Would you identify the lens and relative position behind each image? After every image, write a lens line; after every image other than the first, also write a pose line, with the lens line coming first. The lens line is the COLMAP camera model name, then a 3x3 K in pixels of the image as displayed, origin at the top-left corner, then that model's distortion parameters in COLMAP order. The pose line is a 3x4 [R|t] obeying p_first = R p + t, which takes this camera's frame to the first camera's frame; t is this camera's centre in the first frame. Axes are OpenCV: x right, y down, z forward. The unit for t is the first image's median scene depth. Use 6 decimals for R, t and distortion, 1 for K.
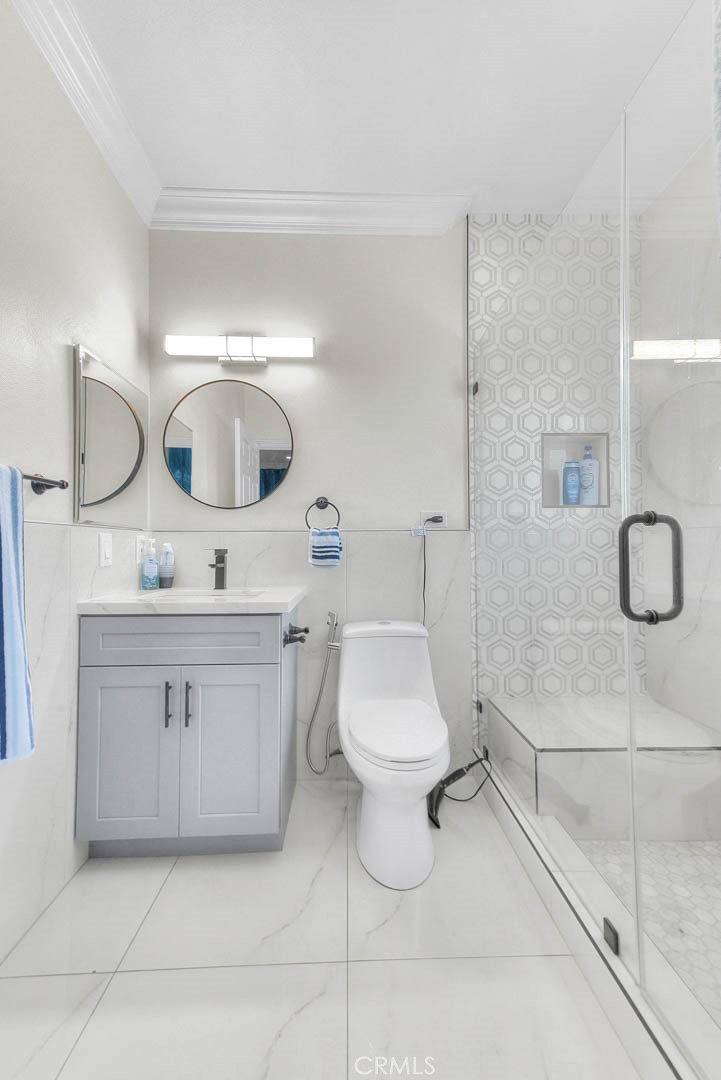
lens RADIAL K [[425.1, 0, 352.3], [0, 425.1, 538.9], [0, 0, 1]] dist [0.022973, -0.000124]
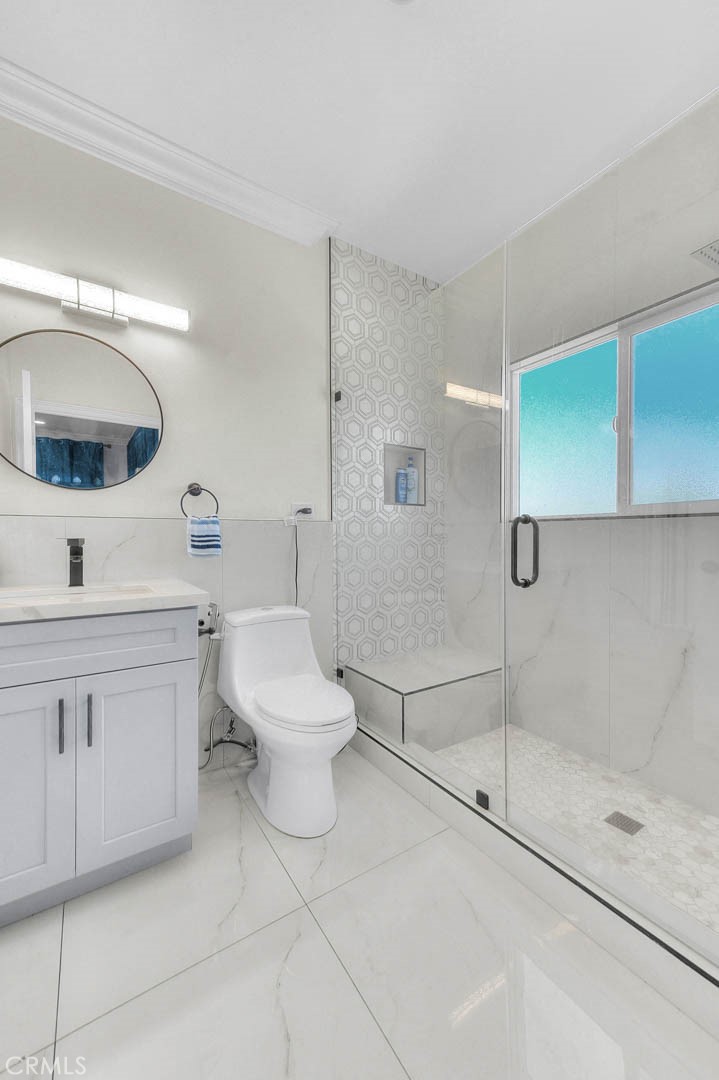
lens RADIAL K [[425.1, 0, 351.3], [0, 425.1, 538.9], [0, 0, 1]] dist [0.022973, -0.000124]
pose [[0.854419, -0.001539, 0.519582, -0.272317], [-0.014042, 0.999562, 0.026052, -0.004007], [-0.519394, -0.029555, 0.854023, 0.003694]]
